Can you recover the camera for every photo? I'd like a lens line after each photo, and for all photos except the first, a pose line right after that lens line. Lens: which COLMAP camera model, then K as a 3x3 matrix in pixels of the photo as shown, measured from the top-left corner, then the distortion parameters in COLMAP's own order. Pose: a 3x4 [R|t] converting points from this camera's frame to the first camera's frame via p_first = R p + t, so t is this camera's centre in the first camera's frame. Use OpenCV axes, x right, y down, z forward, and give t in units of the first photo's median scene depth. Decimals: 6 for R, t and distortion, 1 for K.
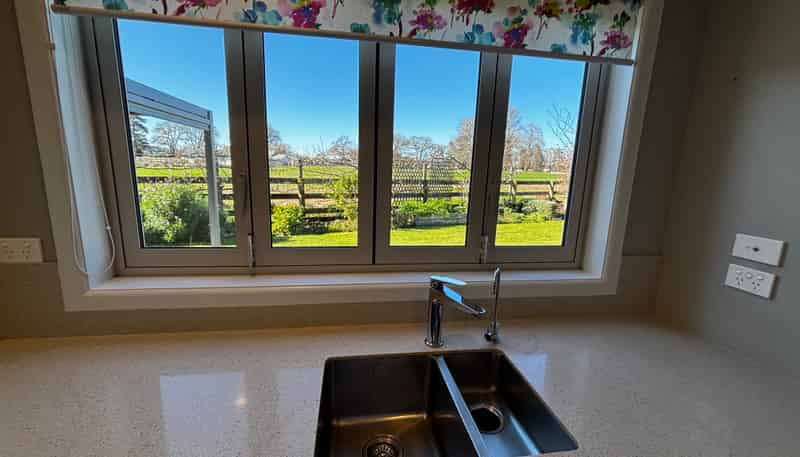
lens RADIAL K [[319.1, 0, 400.0], [0, 319.1, 228.5], [0, 0, 1]] dist [0.000742, -0.000065]
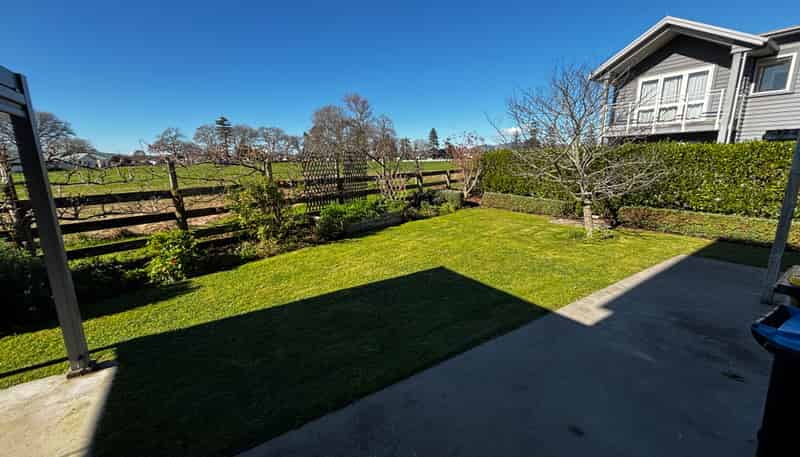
lens RADIAL K [[318.9, 0, 397.6], [0, 318.9, 230.0], [0, 0, 1]] dist [-0.008363, -0.000012]
pose [[0.904981, -0.133279, 0.404037, -0.136580], [0.120532, 0.991075, 0.056950, -0.042677], [-0.408021, -0.002839, 0.912968, 0.150382]]
